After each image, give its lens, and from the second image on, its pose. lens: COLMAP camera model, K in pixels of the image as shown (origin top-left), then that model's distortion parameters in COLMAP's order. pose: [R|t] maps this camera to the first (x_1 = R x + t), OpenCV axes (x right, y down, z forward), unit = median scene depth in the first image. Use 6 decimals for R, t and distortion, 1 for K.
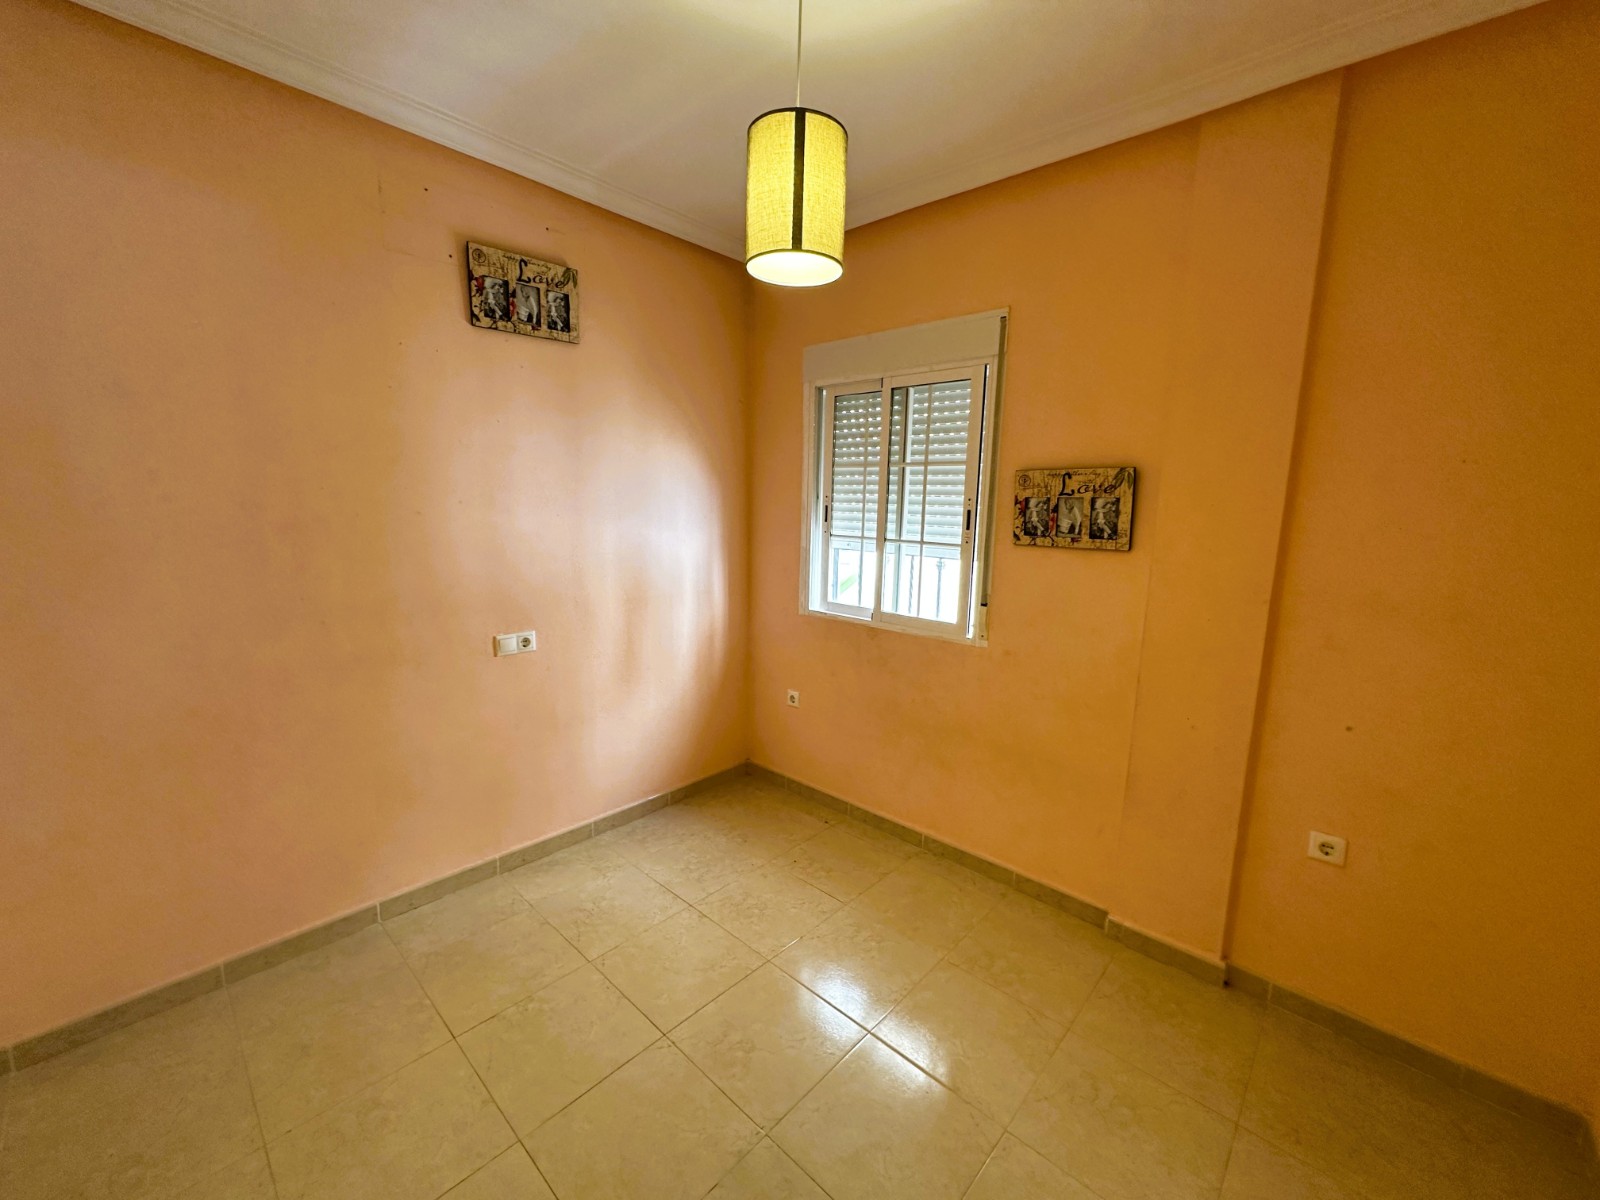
lens RADIAL K [[639.8, 0, 798.9], [0, 639.8, 602.1], [0, 0, 1]] dist [-0.001638, 0.000583]
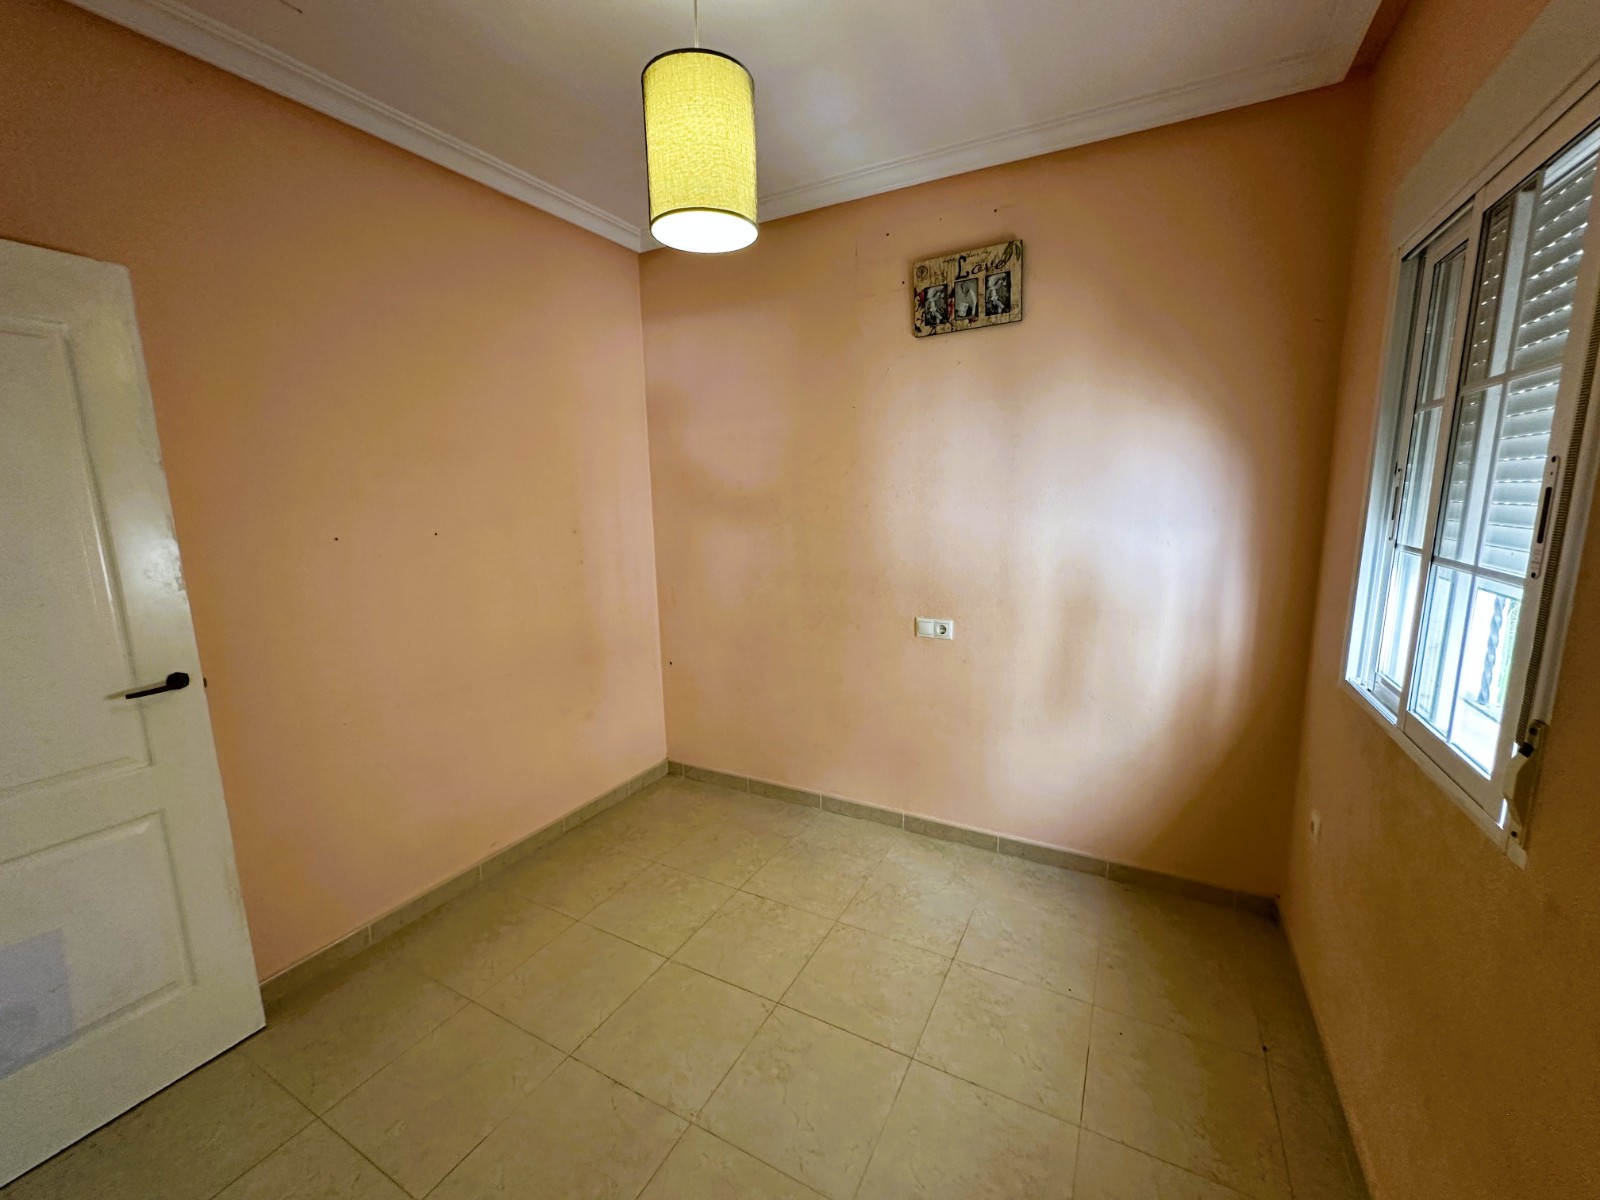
lens RADIAL K [[639.8, 0, 798.9], [0, 639.8, 602.1], [0, 0, 1]] dist [-0.001638, 0.000583]
pose [[0.251581, 0.136794, -0.958120, 0.520921], [-0.132386, 0.985520, 0.105945, -0.062642], [0.958739, 0.100188, 0.266048, 0.503721]]
